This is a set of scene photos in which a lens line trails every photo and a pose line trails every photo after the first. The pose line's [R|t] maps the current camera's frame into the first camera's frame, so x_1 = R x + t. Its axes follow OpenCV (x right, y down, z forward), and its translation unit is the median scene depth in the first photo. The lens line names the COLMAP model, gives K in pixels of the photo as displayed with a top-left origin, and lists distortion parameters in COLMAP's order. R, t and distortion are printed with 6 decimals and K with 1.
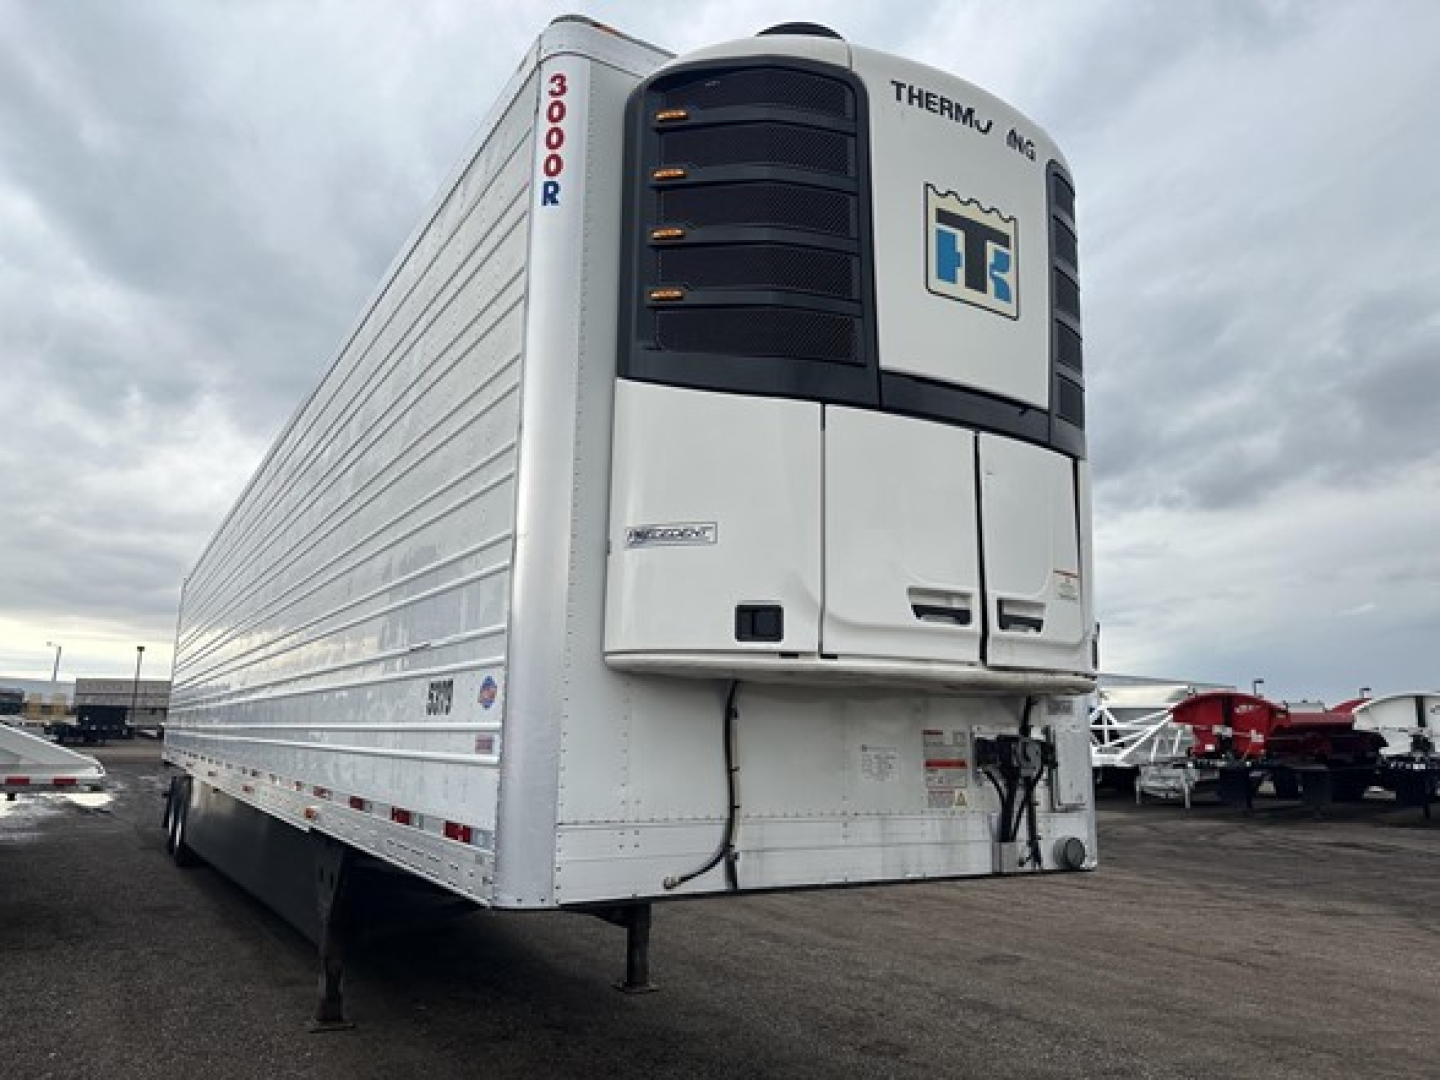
lens RADIAL K [[977.8, 0, 720.0], [0, 977.8, 540.0], [0, 0, 1]] dist [-0.002696, 0.006639]
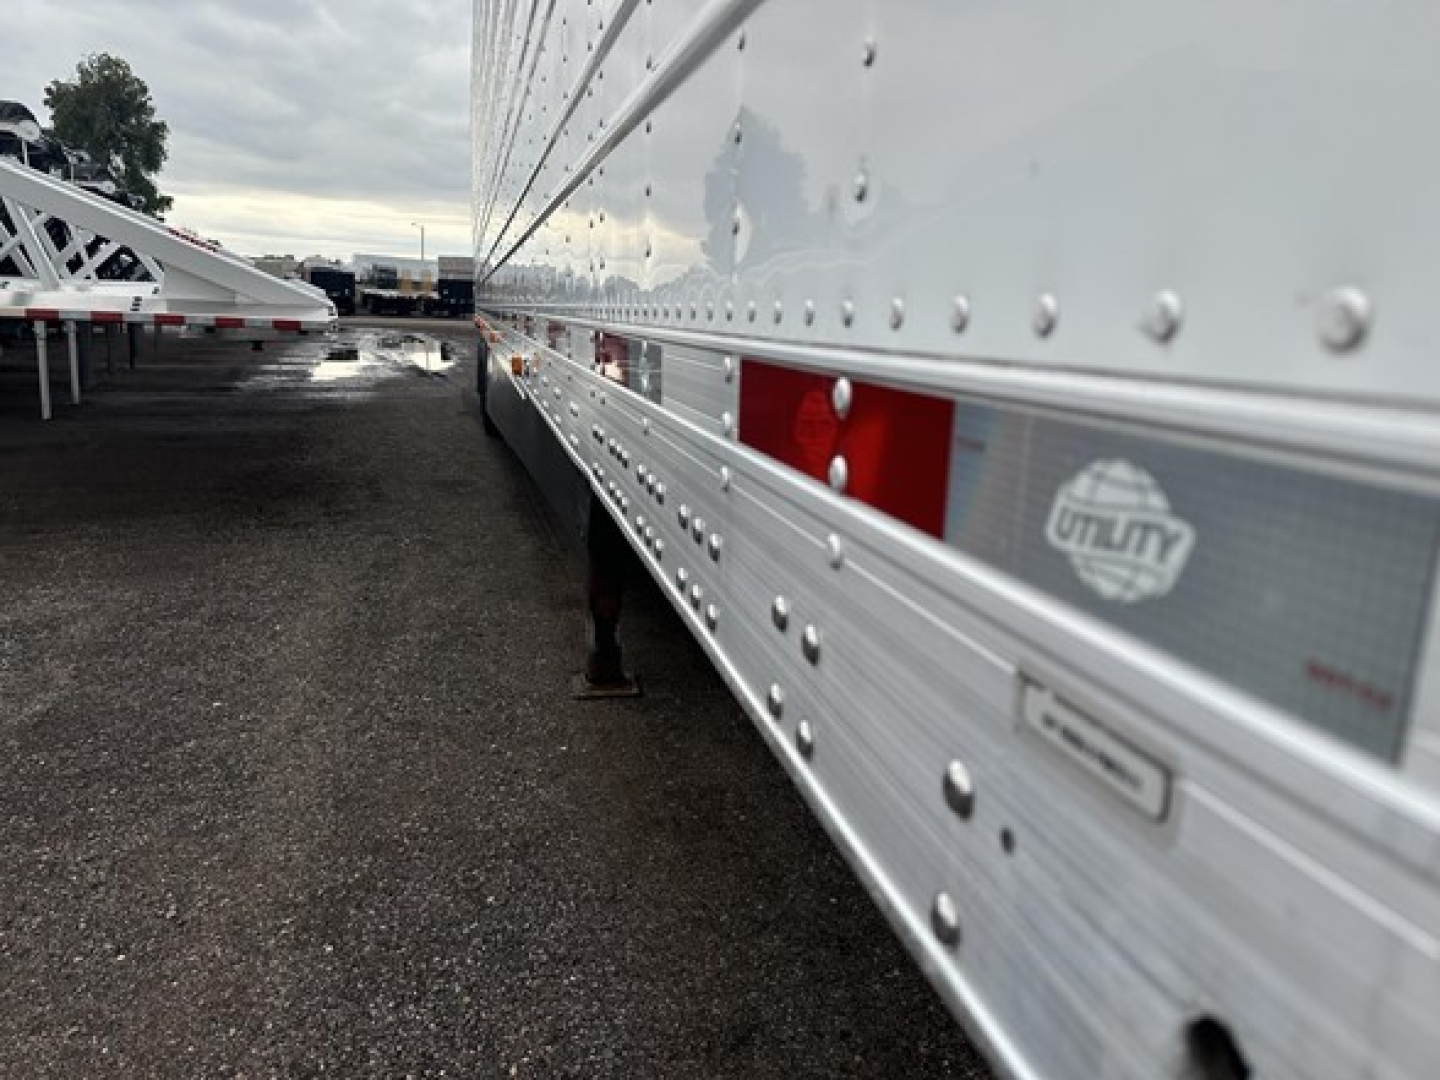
lens RADIAL K [[977.8, 0, 720.0], [0, 977.8, 540.0], [0, 0, 1]] dist [-0.002696, 0.006639]
pose [[0.949412, 0.083613, -0.302697, -0.064666], [0.046346, 0.916041, 0.398398, 0.069925], [0.310594, -0.392272, 0.865825, 0.235689]]
